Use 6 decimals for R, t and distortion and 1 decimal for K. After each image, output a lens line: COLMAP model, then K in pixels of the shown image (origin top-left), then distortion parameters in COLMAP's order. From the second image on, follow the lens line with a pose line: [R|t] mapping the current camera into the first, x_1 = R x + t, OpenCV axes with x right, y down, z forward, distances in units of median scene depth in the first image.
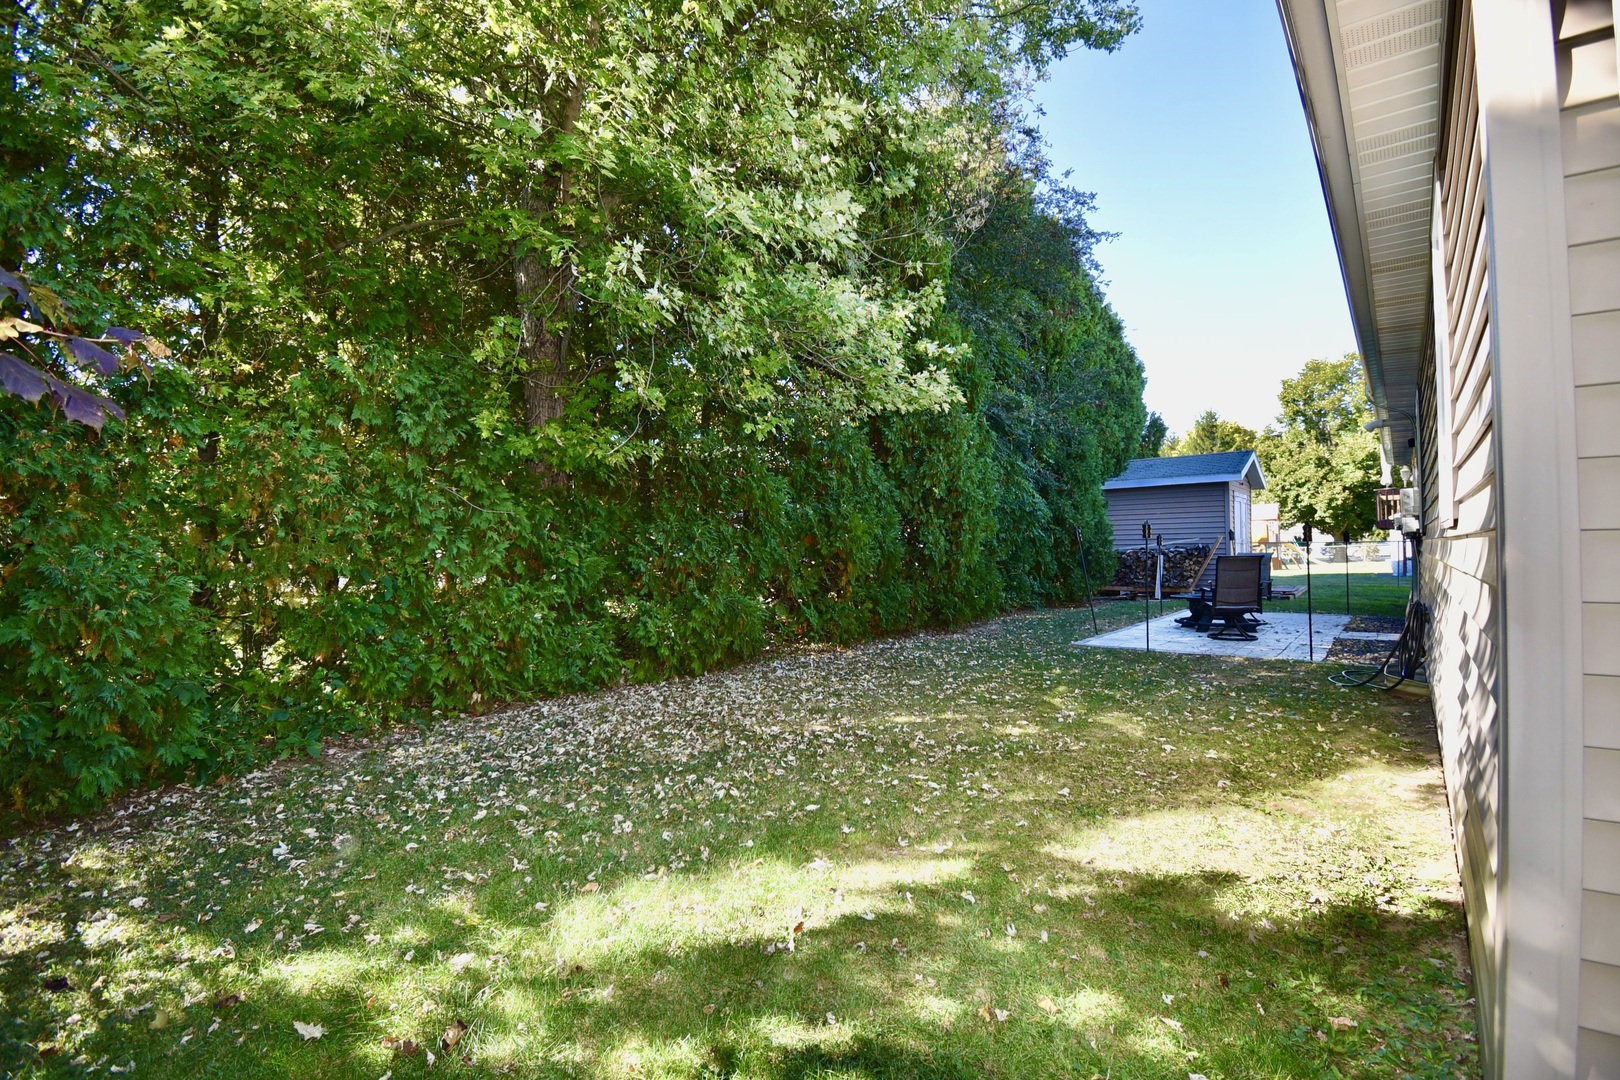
lens RADIAL K [[716.3, 0, 810.0], [0, 716.3, 540.0], [0, 0, 1]] dist [0.003039, 0.000071]
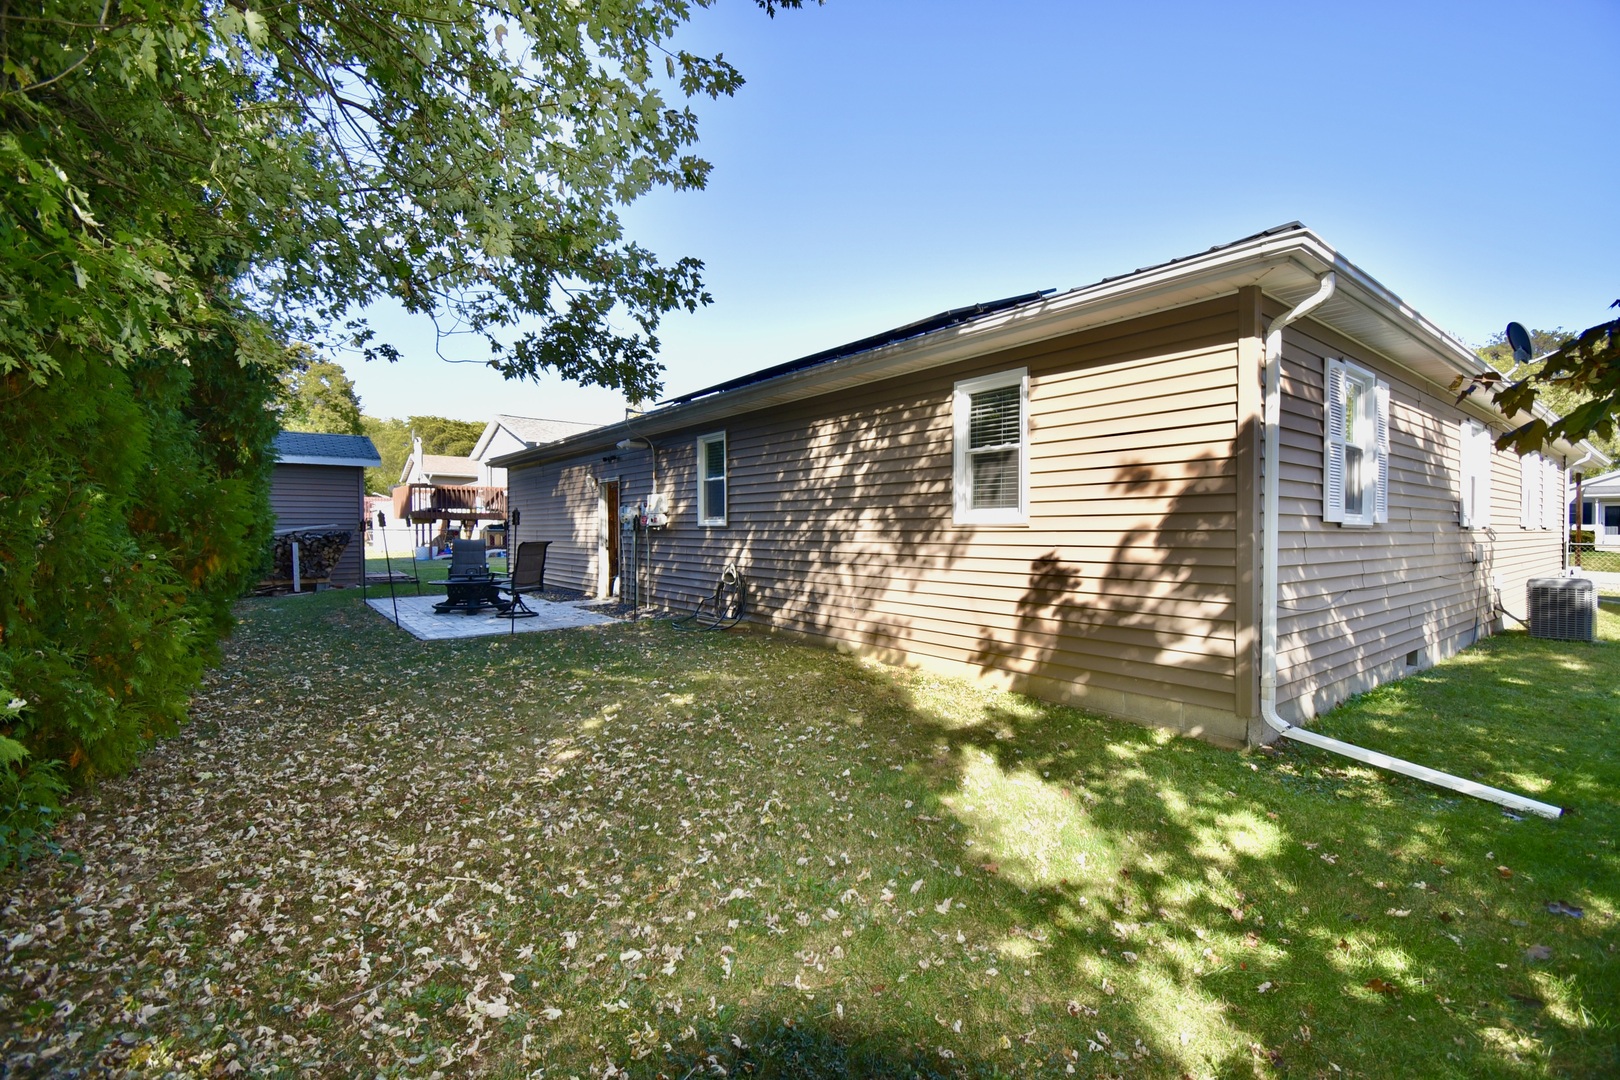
lens RADIAL K [[716.3, 0, 810.0], [0, 716.3, 540.0], [0, 0, 1]] dist [0.003039, 0.000071]
pose [[0.212671, -0.004293, 0.977114, -1.032585], [-0.014070, 0.999873, 0.007456, 0.010971], [-0.977023, -0.015333, 0.212584, 0.797201]]
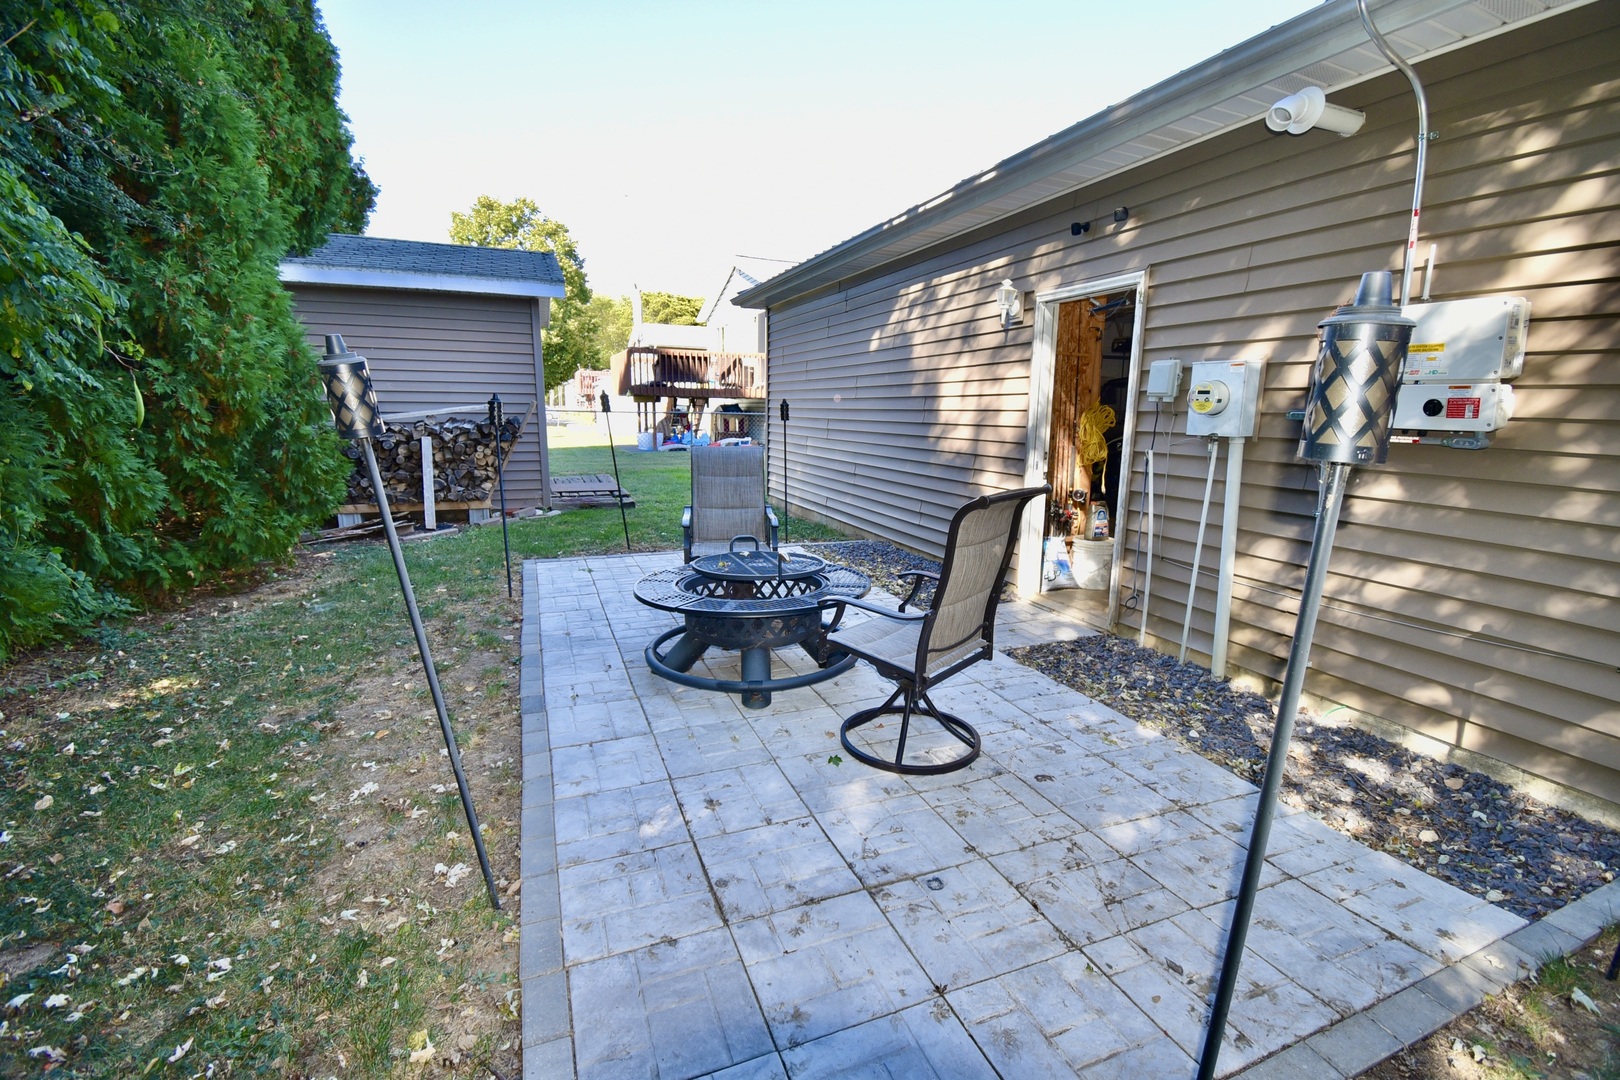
lens RADIAL K [[716.3, 0, 810.0], [0, 716.3, 540.0], [0, 0, 1]] dist [0.003039, 0.000071]
pose [[0.476251, -0.142045, 0.867760, 0.756722], [-0.029146, 0.983773, 0.177032, -0.014557], [-0.878826, -0.109603, 0.464383, 2.262610]]
